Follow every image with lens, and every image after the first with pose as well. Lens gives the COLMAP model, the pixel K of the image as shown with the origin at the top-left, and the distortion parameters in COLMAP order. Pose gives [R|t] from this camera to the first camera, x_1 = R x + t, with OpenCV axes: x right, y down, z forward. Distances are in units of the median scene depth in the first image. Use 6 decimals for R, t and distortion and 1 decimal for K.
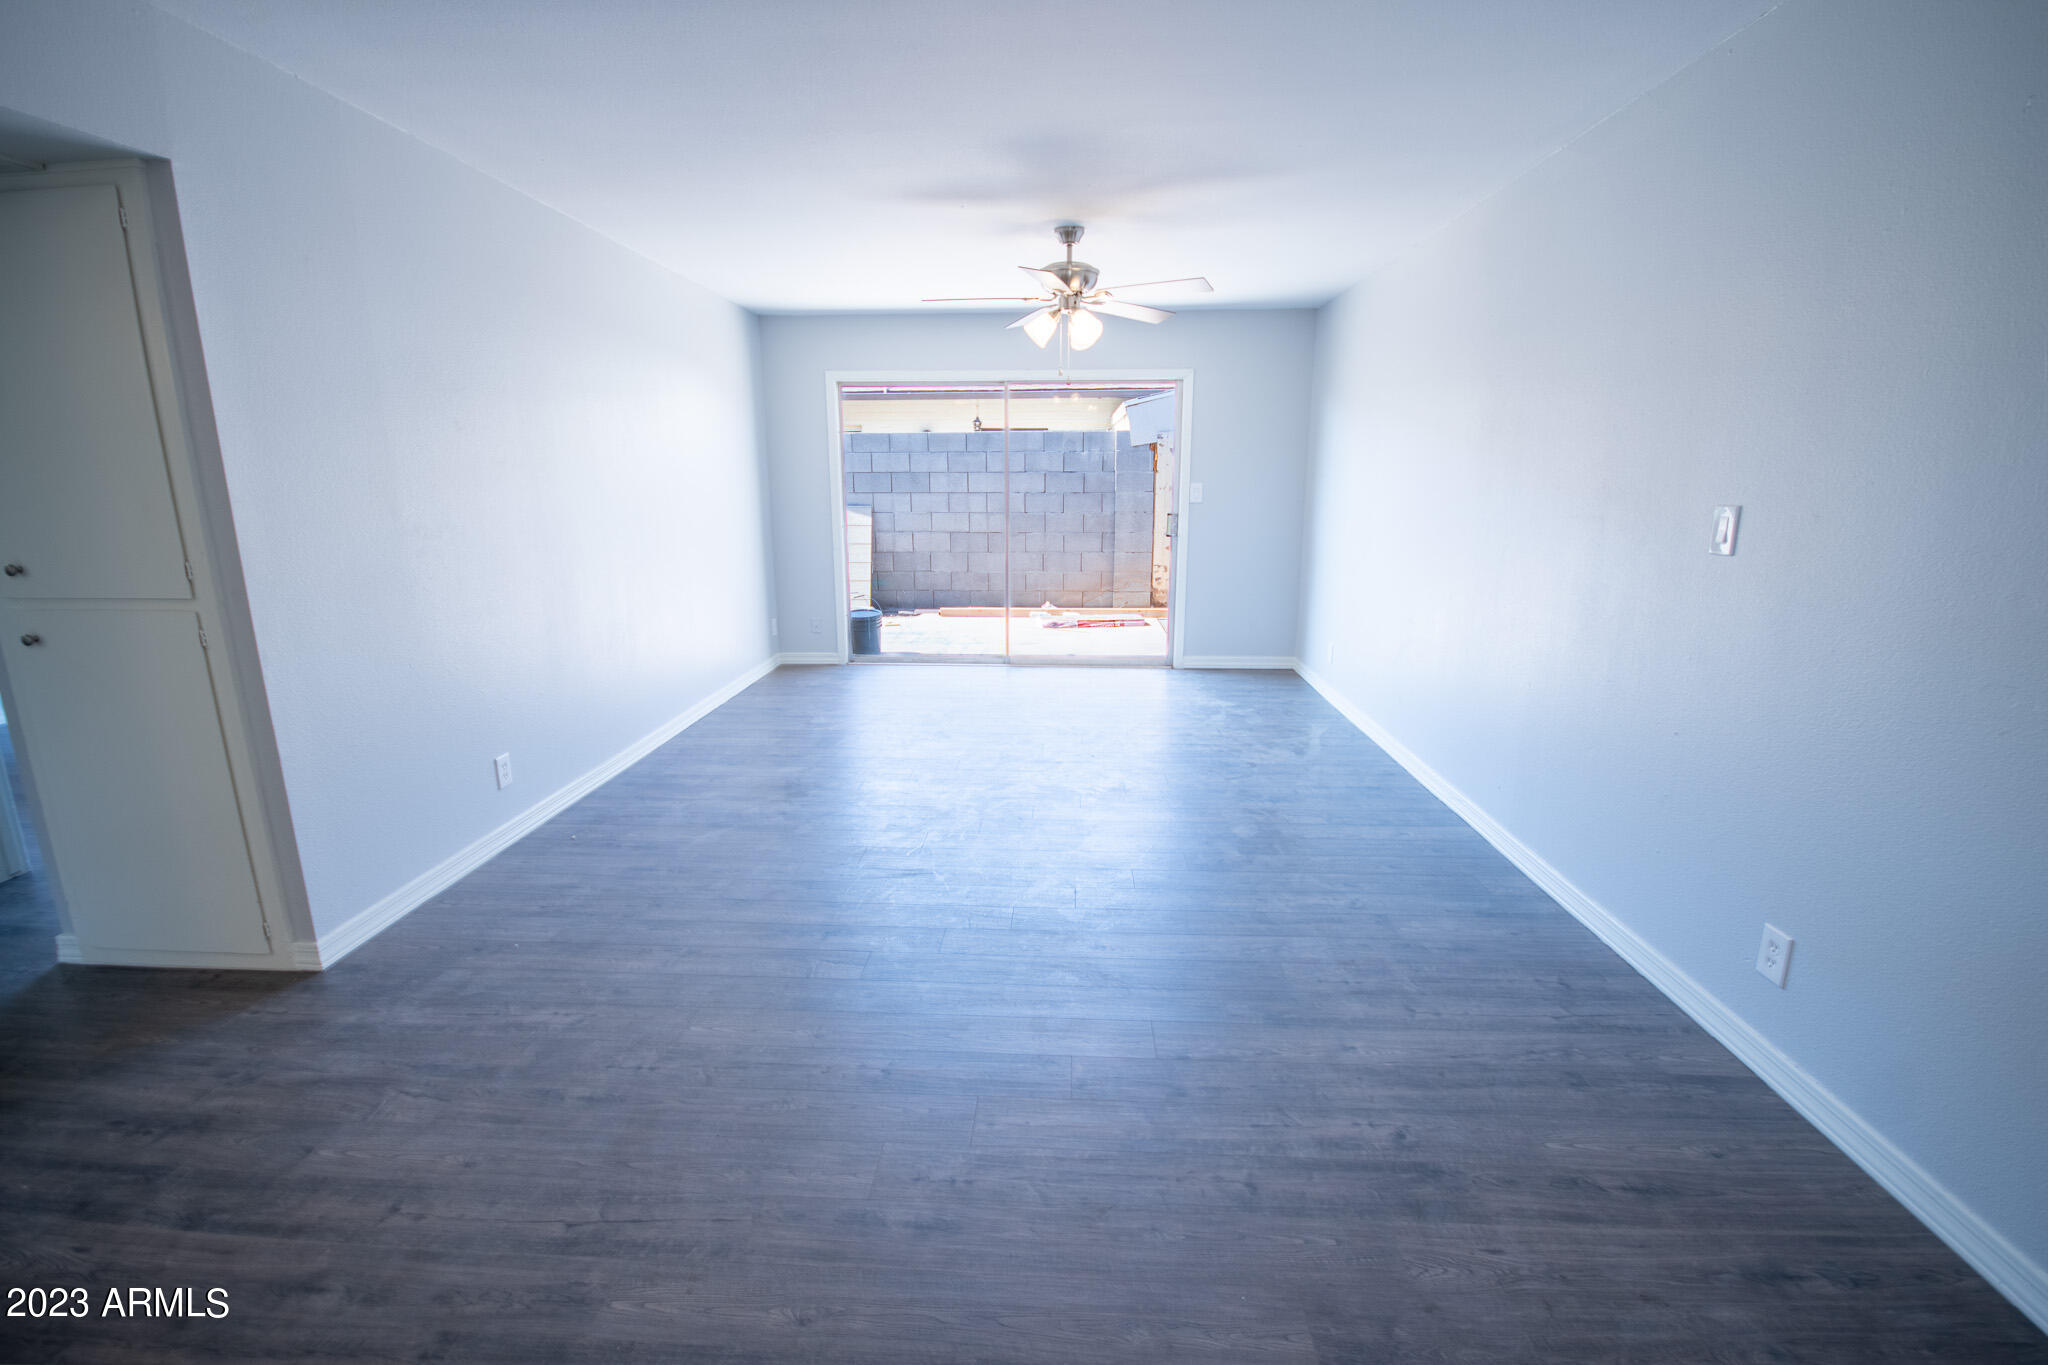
lens RADIAL K [[908.4, 0, 1024.0], [0, 908.4, 682.5], [0, 0, 1]] dist [-0.001561, -0.000224]
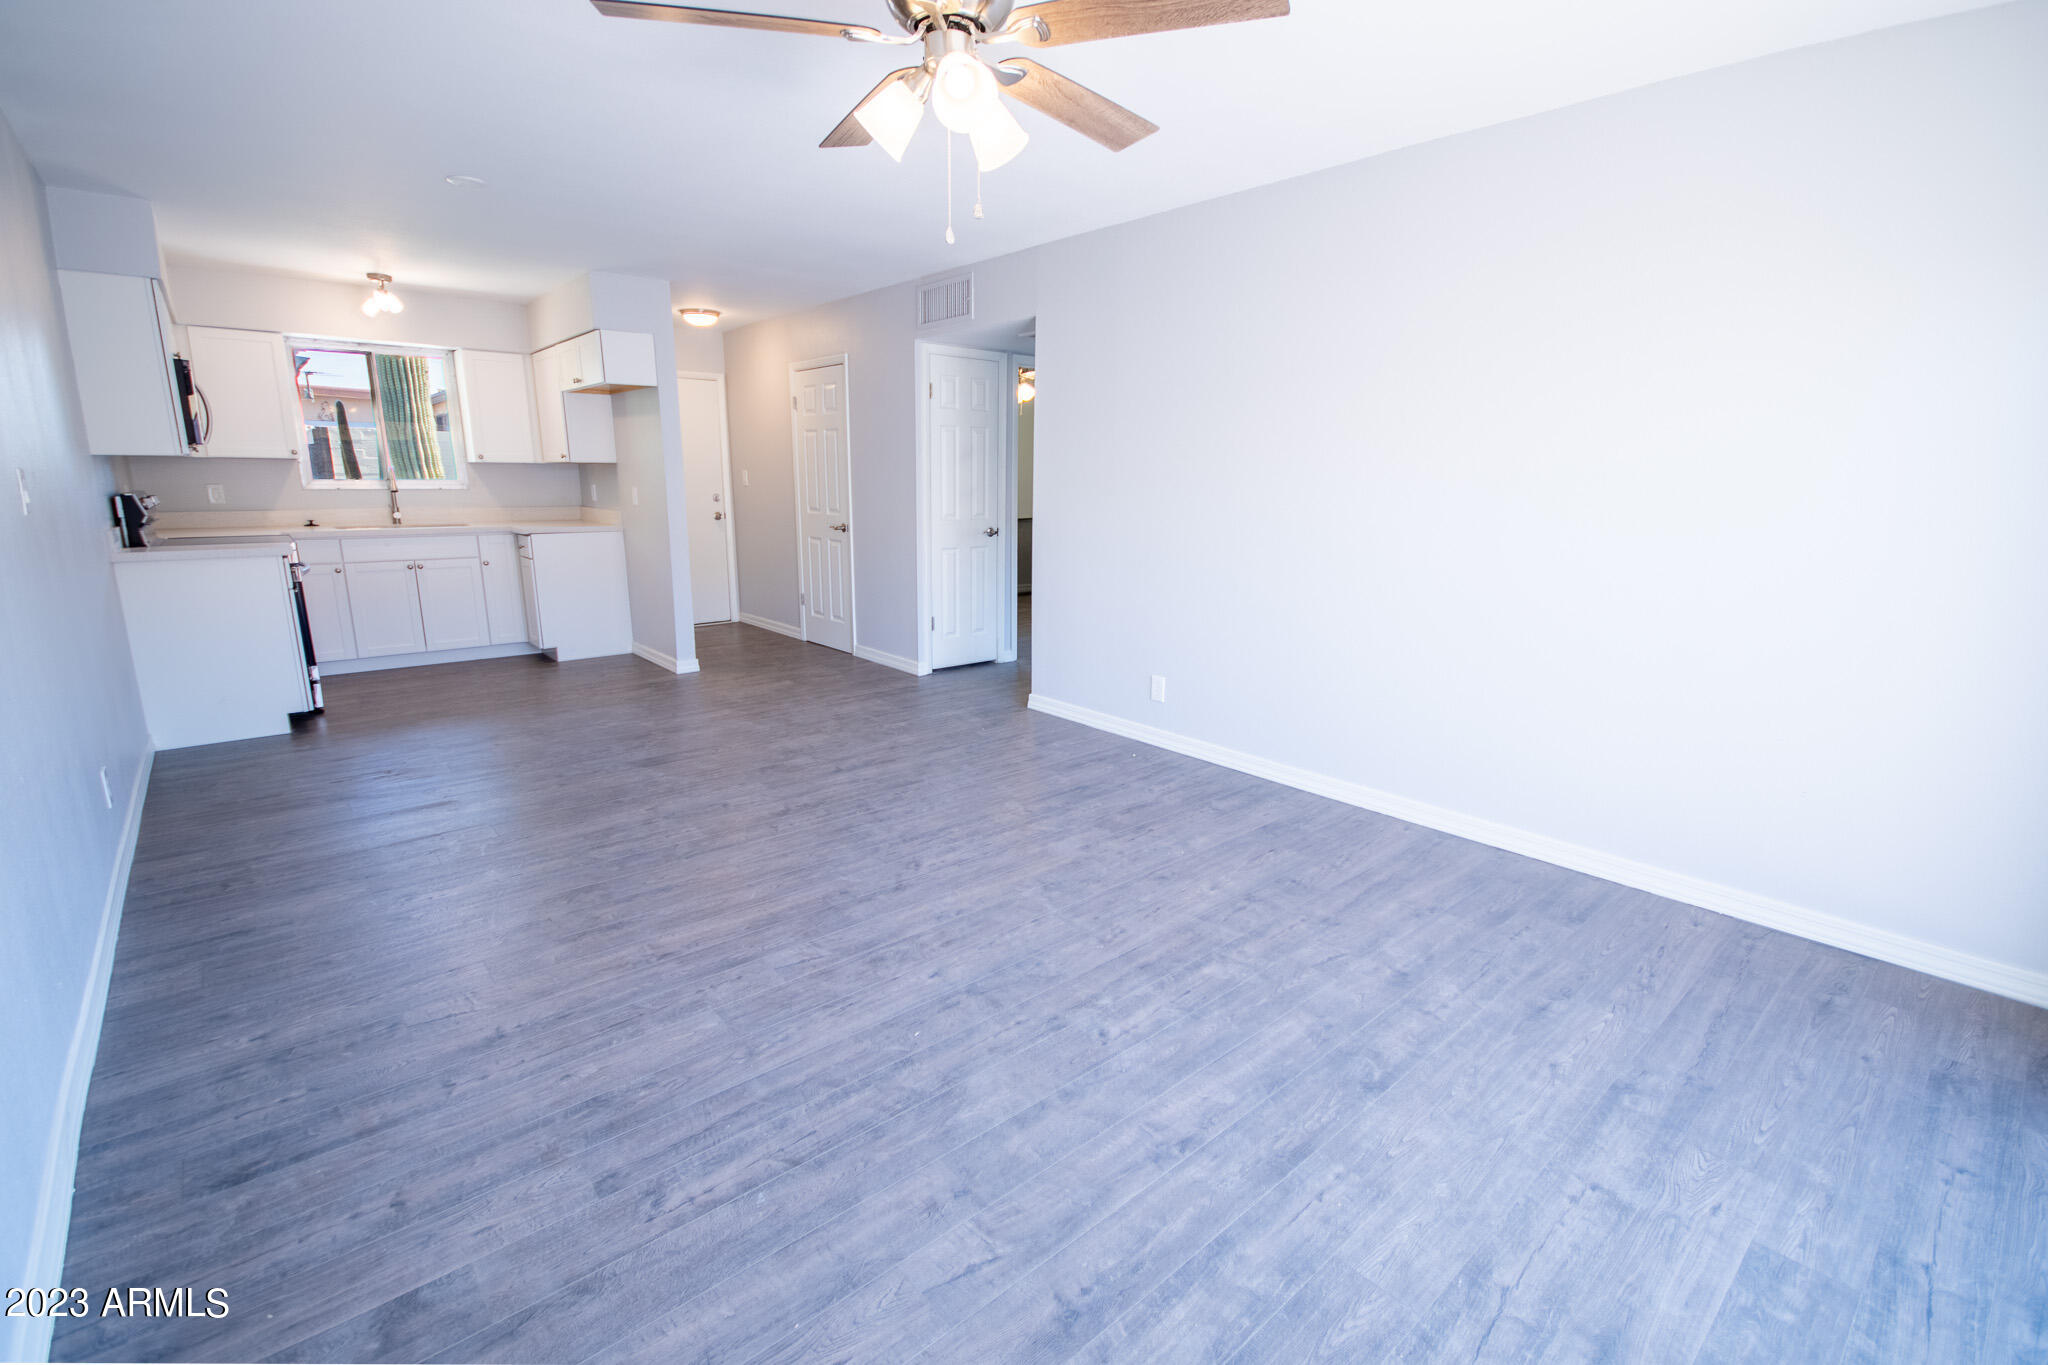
lens RADIAL K [[908.4, 0, 1024.0], [0, 908.4, 682.5], [0, 0, 1]] dist [-0.001561, -0.000224]
pose [[-0.722540, 0.153834, -0.673997, 0.438432], [-0.161378, 0.910464, 0.380805, -0.375108], [0.672230, 0.383915, -0.633021, 1.697537]]
